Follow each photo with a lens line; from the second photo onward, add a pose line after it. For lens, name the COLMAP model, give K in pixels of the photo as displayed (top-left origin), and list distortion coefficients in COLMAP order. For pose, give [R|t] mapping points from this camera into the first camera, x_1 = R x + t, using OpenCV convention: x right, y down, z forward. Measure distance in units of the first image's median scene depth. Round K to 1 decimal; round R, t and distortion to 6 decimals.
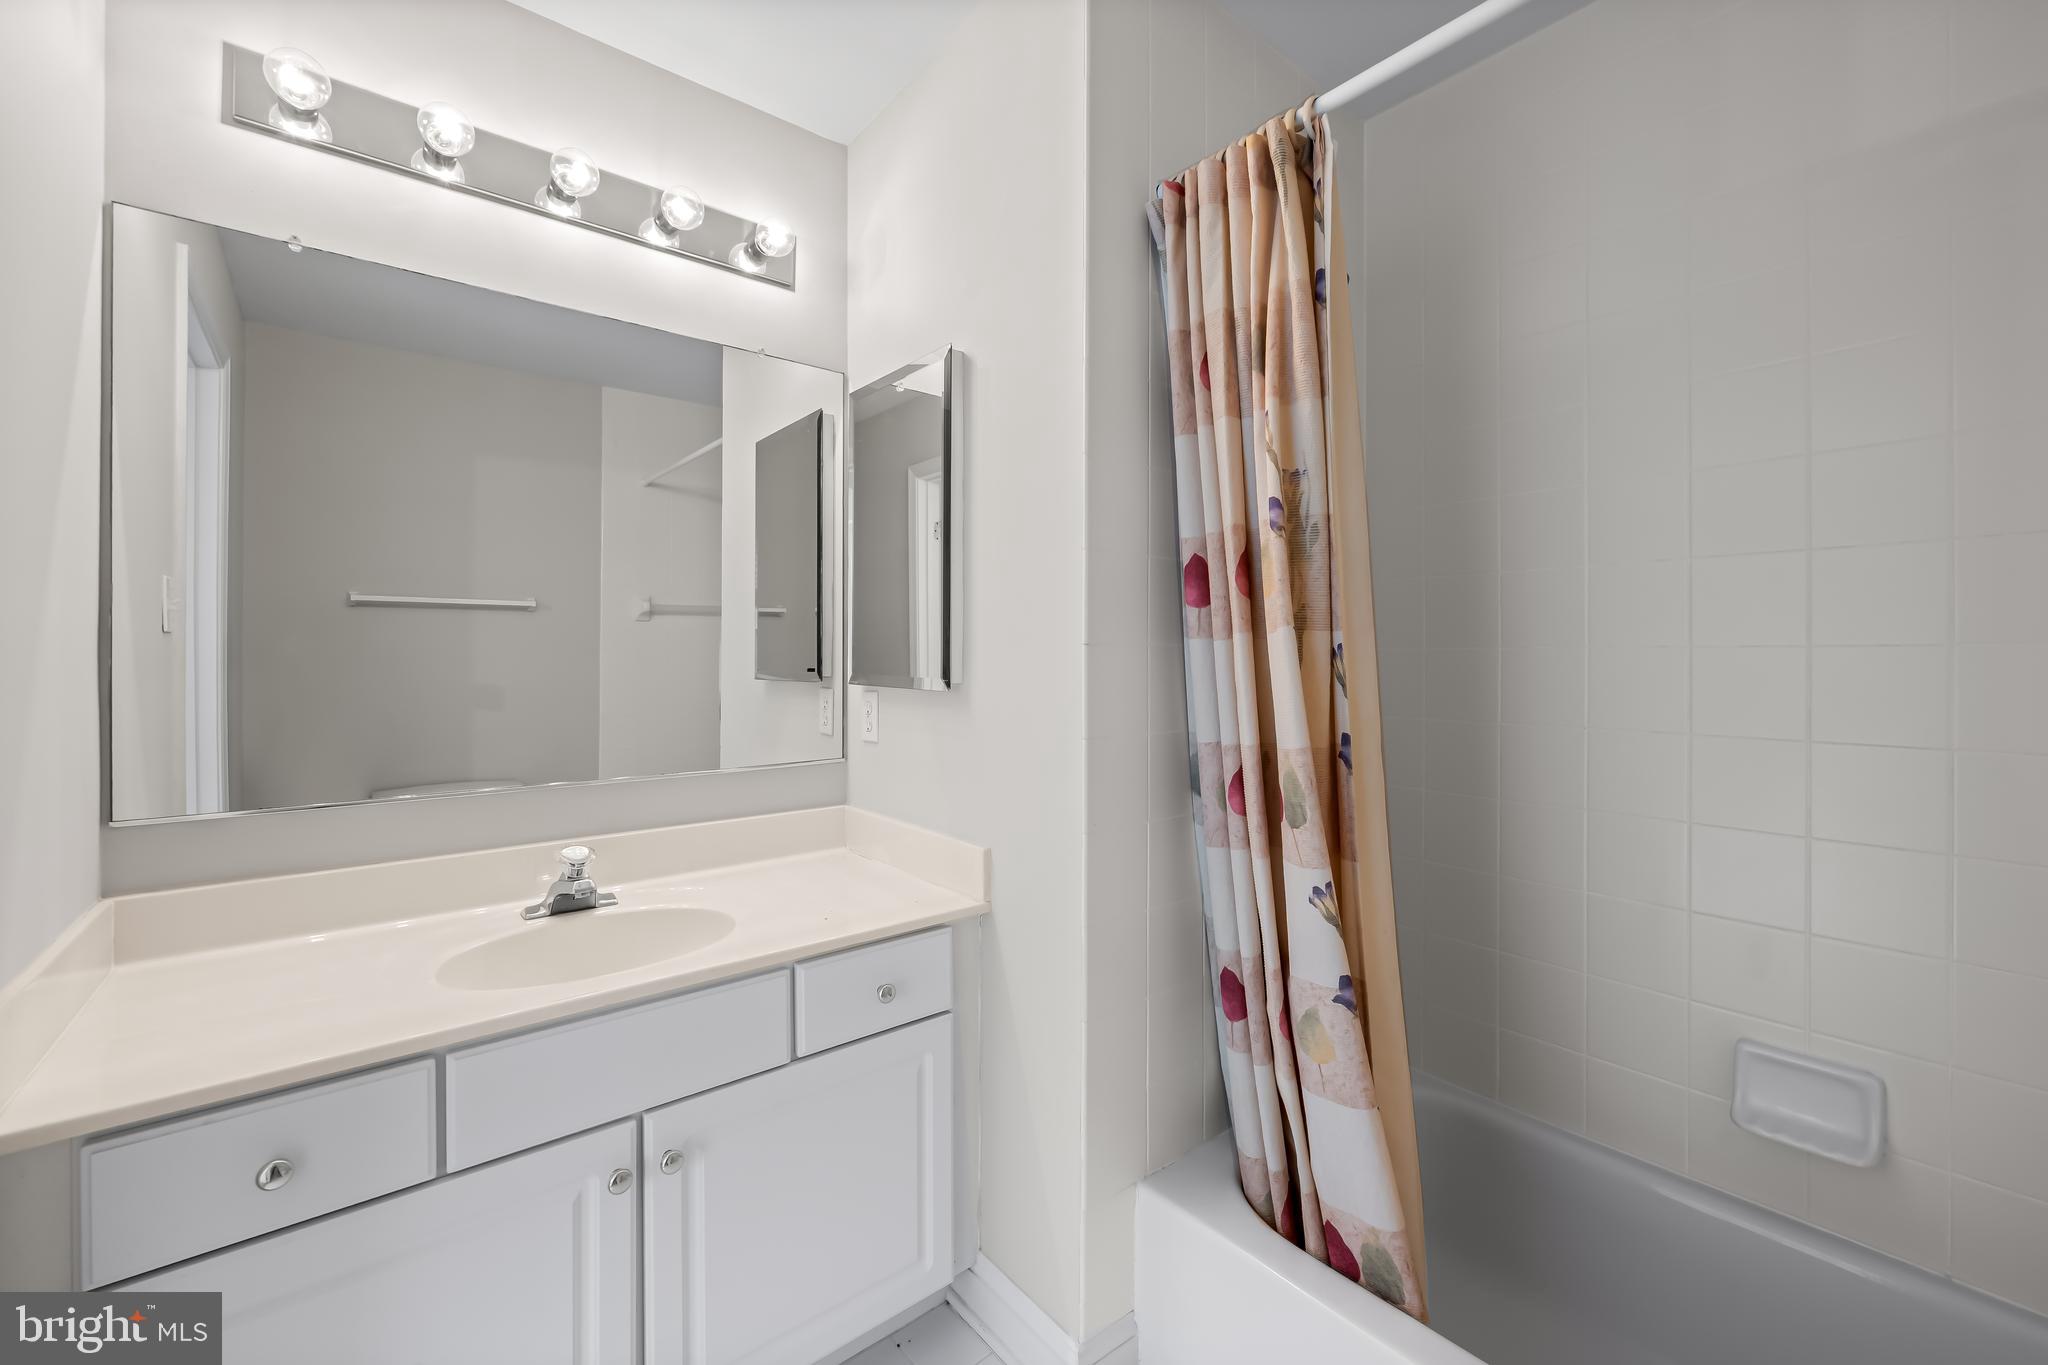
lens RADIAL K [[829.7, 0, 1020.6], [0, 829.7, 663.4], [0, 0, 1]] dist [-0.002202, -0.000291]
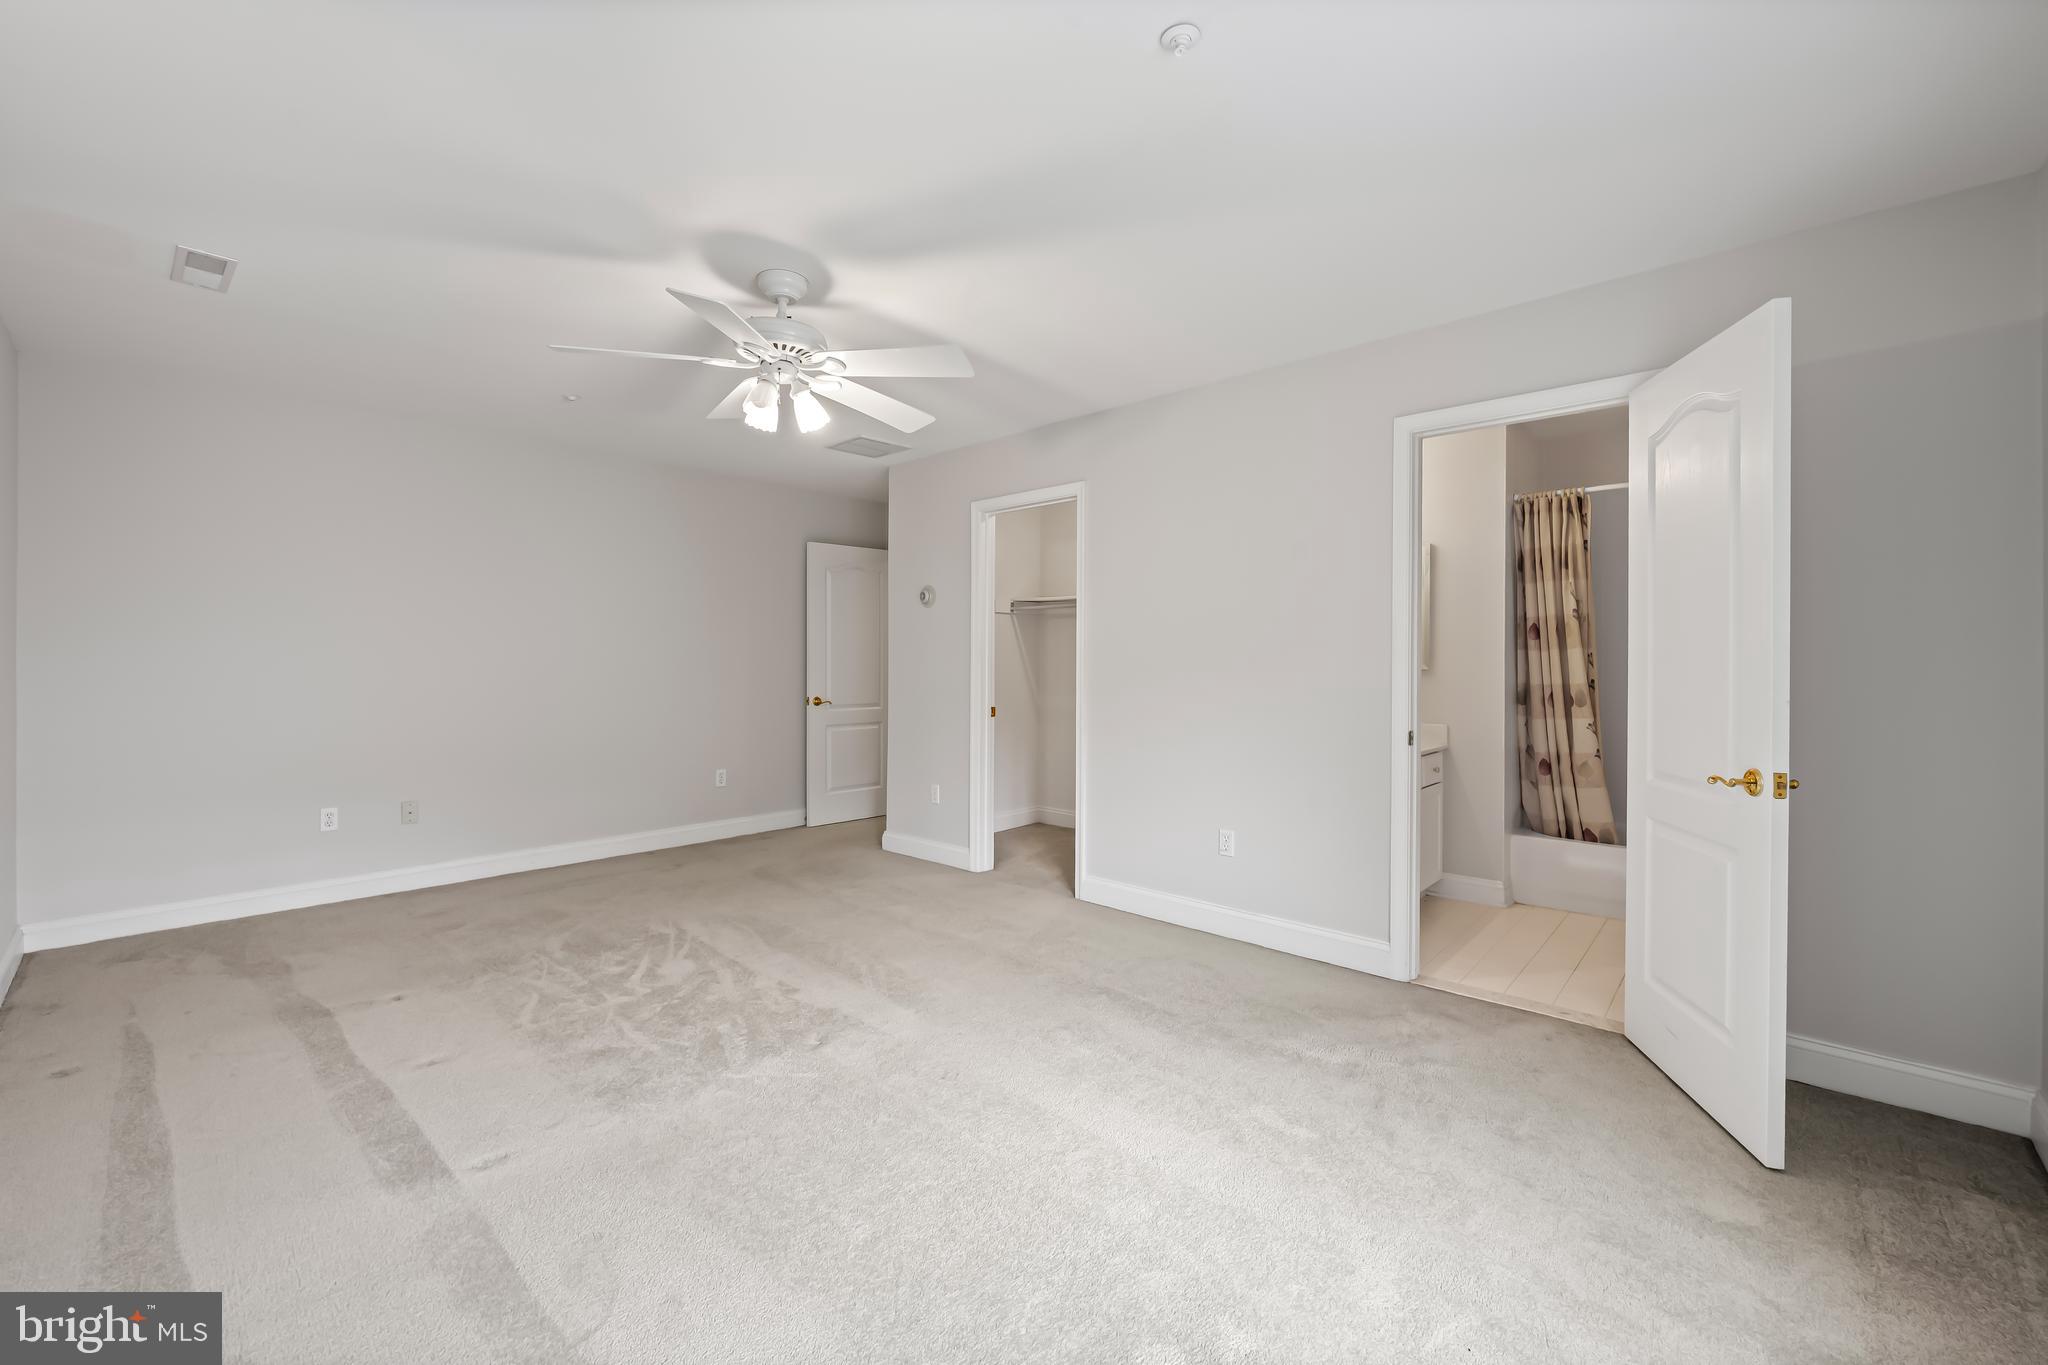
lens RADIAL K [[829.7, 0, 1026.3], [0, 829.7, 680.8], [0, 0, 1]] dist [-0.002202, -0.000291]
pose [[0.987088, 0.004129, 0.160128, -2.317335], [-0.004182, 0.999991, -0.000004, 0.098096], [-0.160127, -0.000665, 0.987096, -1.867962]]
